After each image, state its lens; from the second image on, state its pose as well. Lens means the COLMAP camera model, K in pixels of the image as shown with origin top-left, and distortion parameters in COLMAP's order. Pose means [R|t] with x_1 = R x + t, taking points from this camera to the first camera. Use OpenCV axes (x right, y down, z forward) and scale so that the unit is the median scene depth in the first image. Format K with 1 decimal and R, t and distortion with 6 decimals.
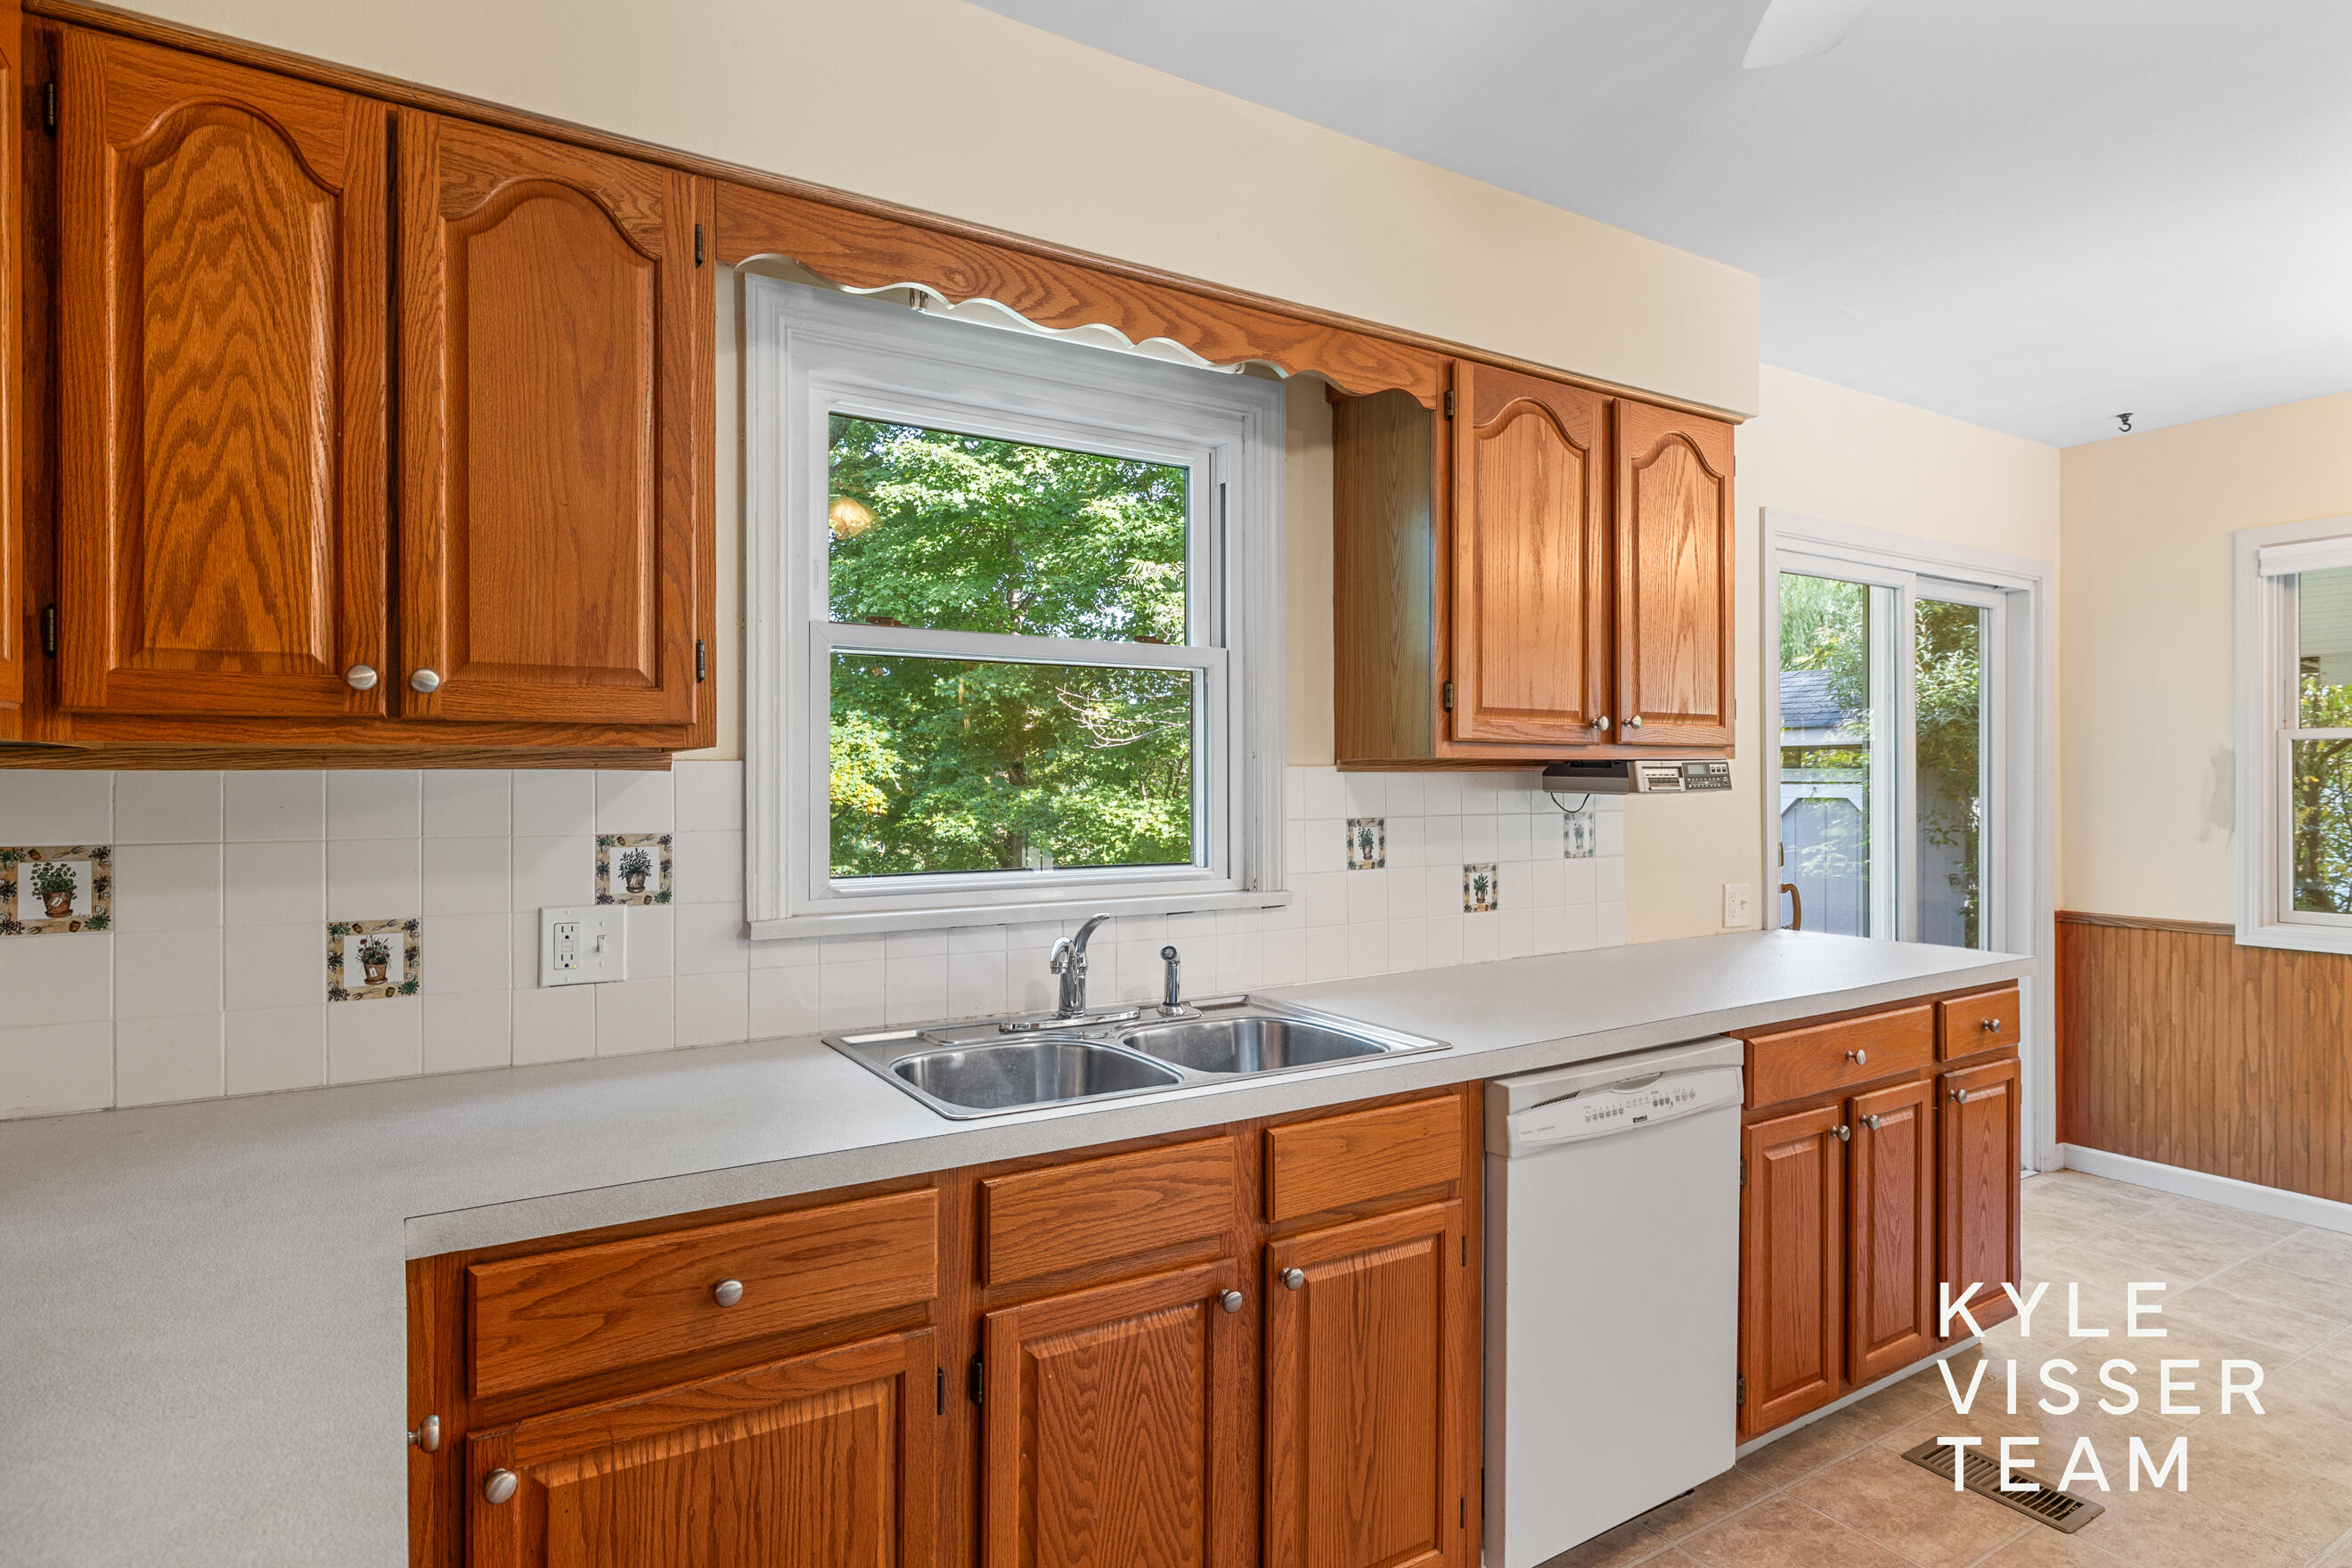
lens RADIAL K [[1254.6, 0, 1176.2], [0, 1254.6, 767.2], [0, 0, 1]] dist [-0.003684, -0.002865]
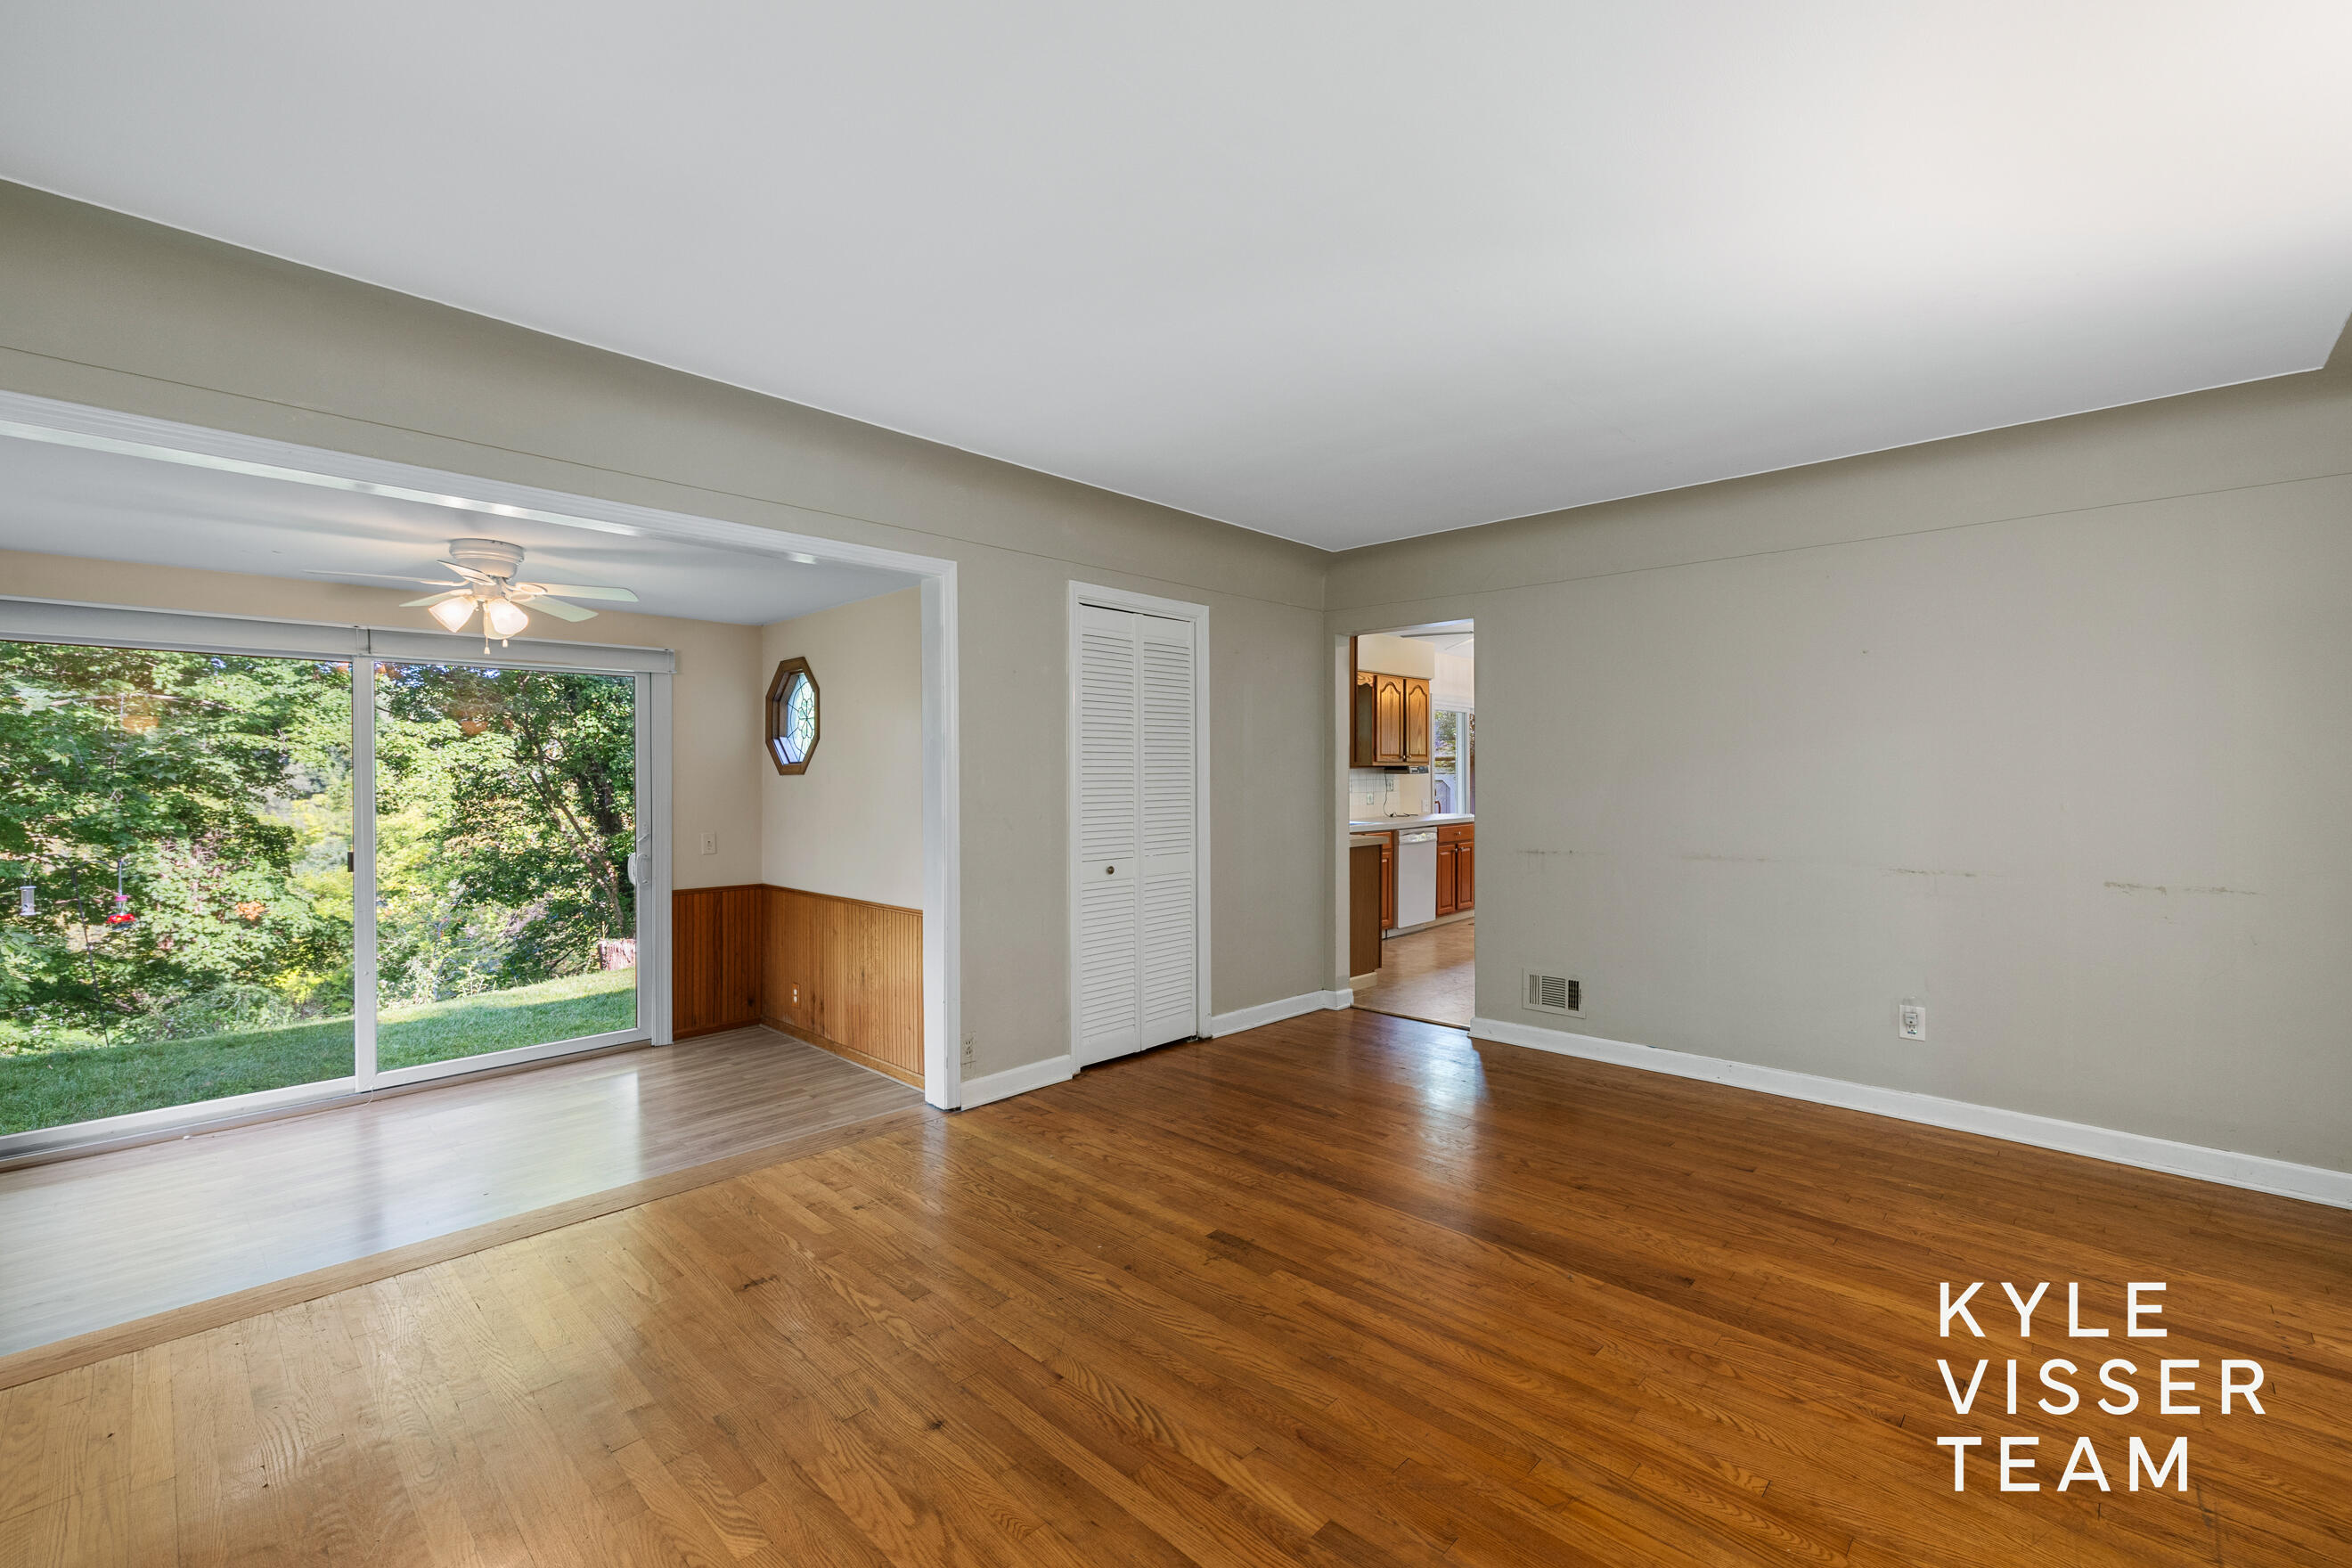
lens RADIAL K [[993.8, 0, 1173.8], [0, 993.8, 778.4], [0, 0, 1]] dist [0.000357, 0.000024]
pose [[0.968120, -0.004752, 0.250441, -1.382507], [0.002284, 0.999946, 0.010144, 0.000765], [-0.250476, -0.009249, 0.968079, -2.263374]]
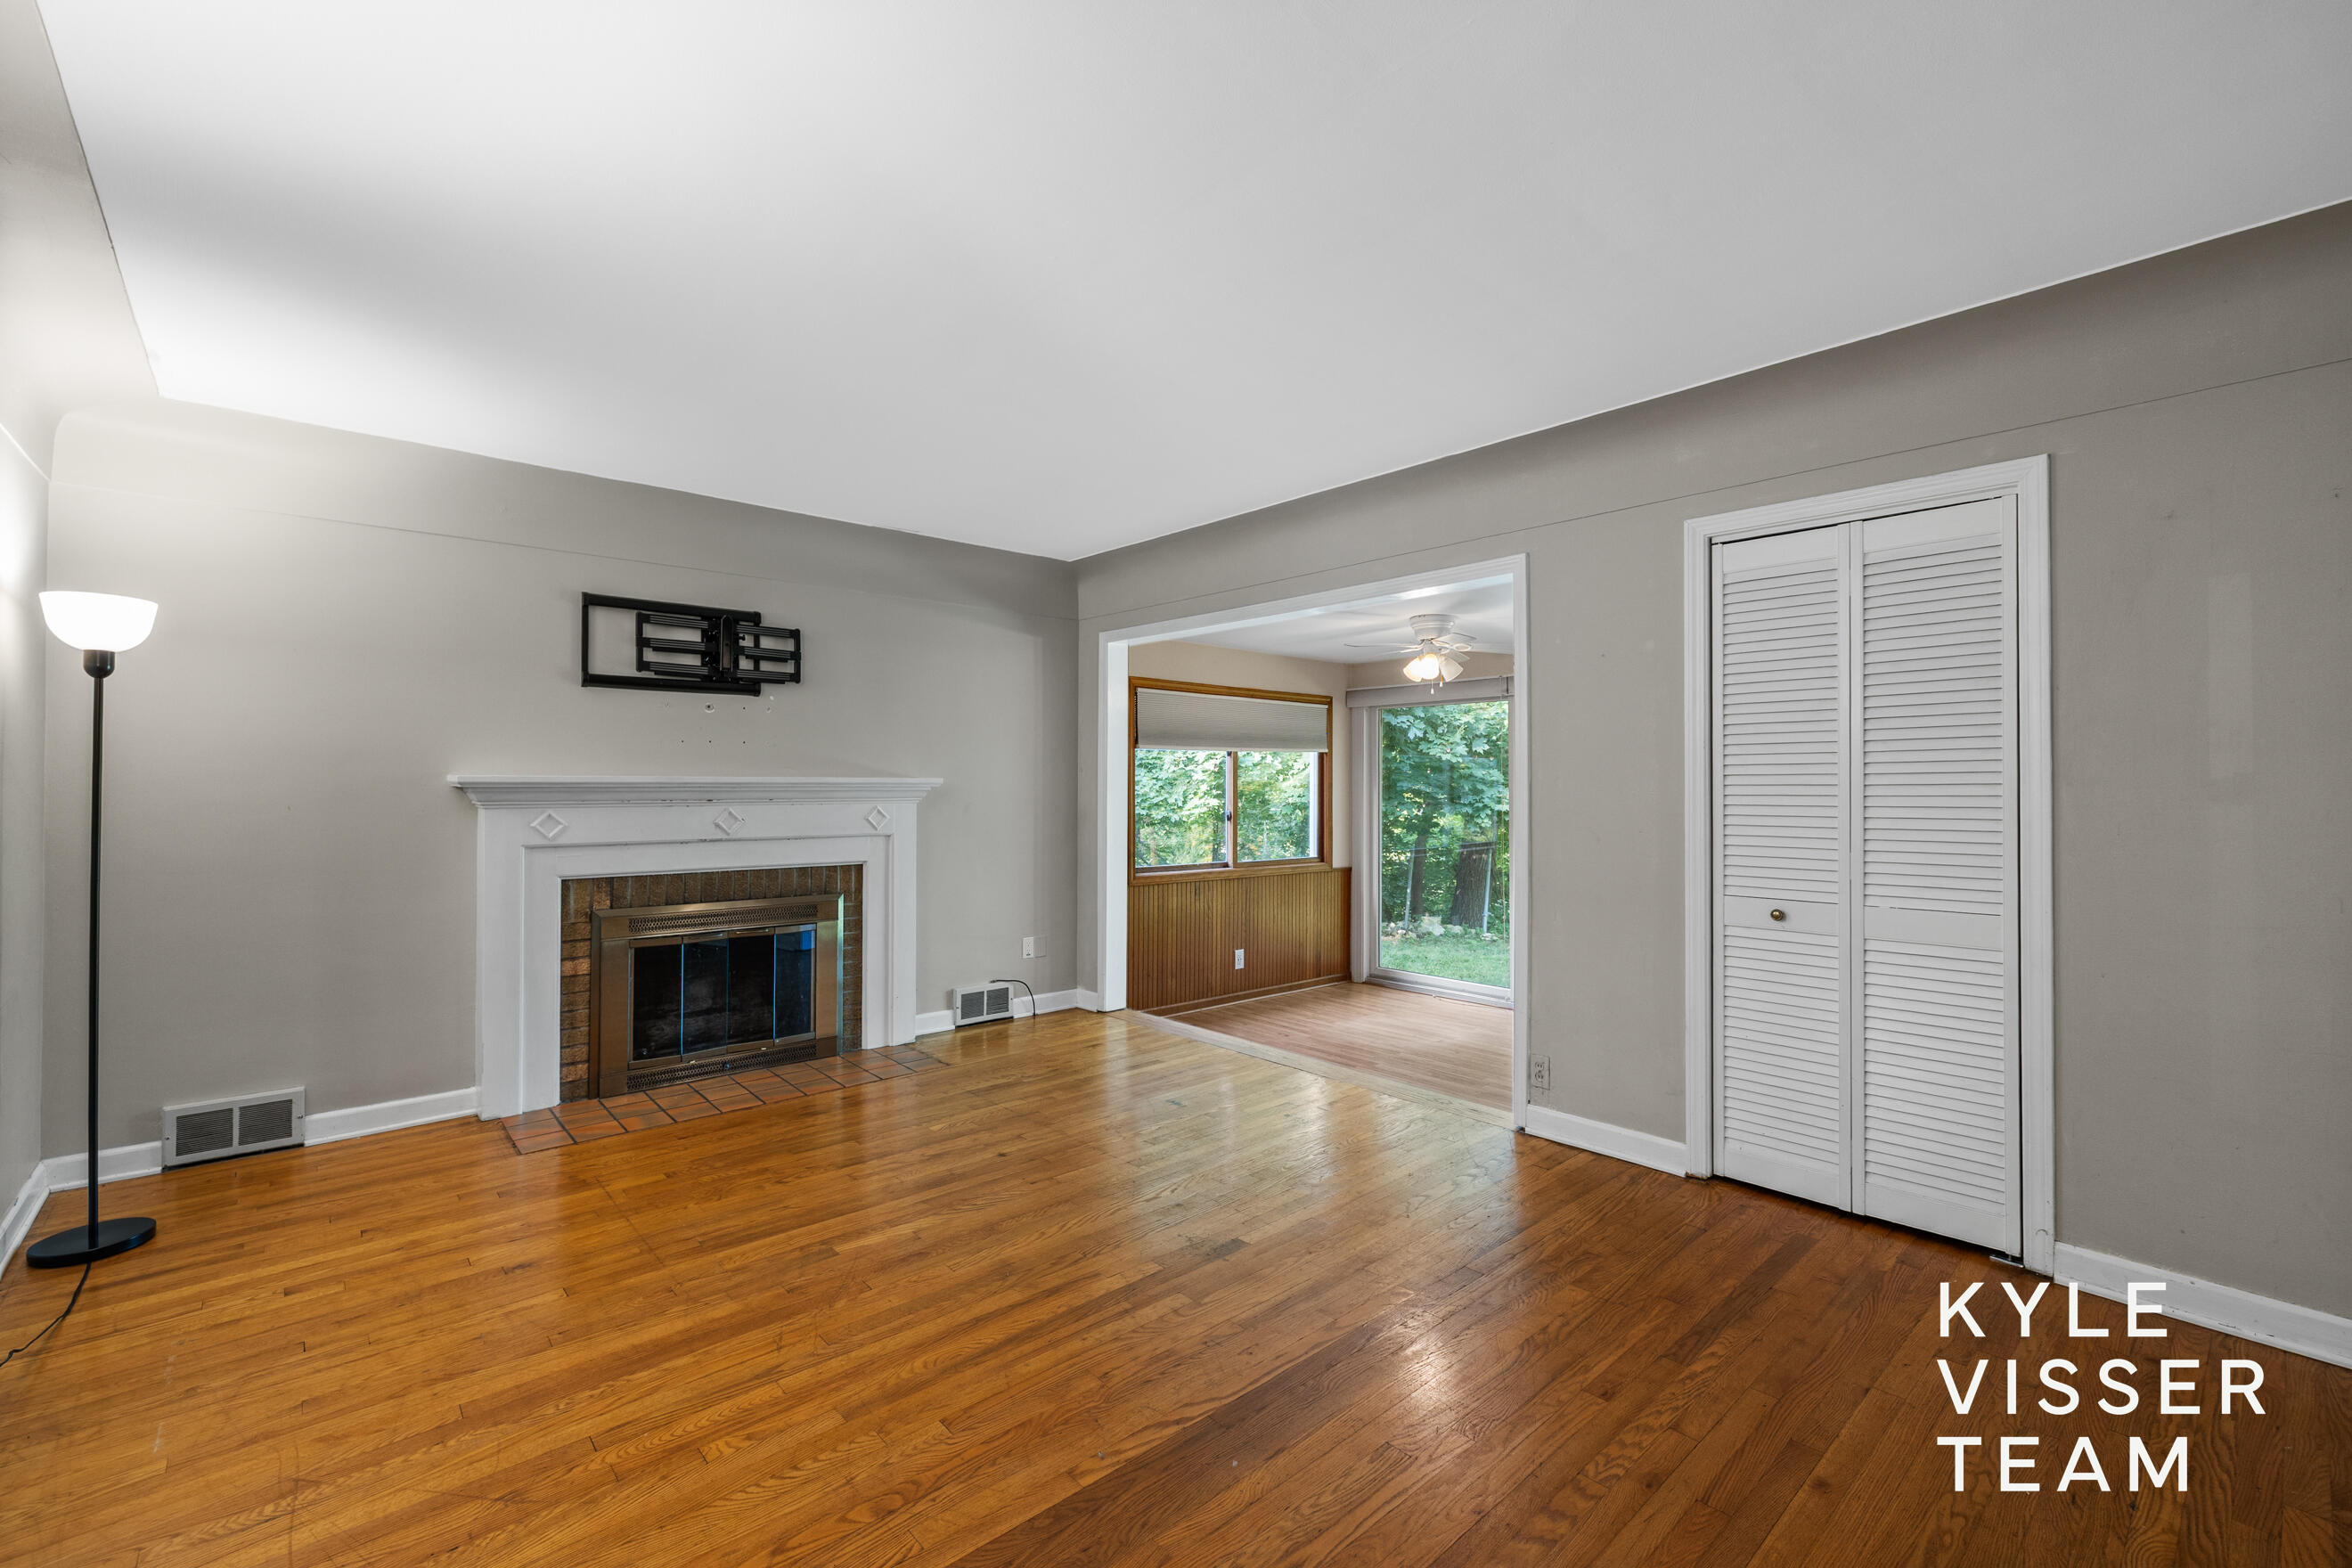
lens RADIAL K [[993.8, 0, 1173.8], [0, 993.8, 778.4], [0, 0, 1]] dist [0.000357, 0.000024]
pose [[0.175434, -0.006291, -0.984471, 0.128637], [0.008830, 0.999949, -0.004817, 0.015585], [0.984452, -0.007847, 0.175480, -1.393168]]
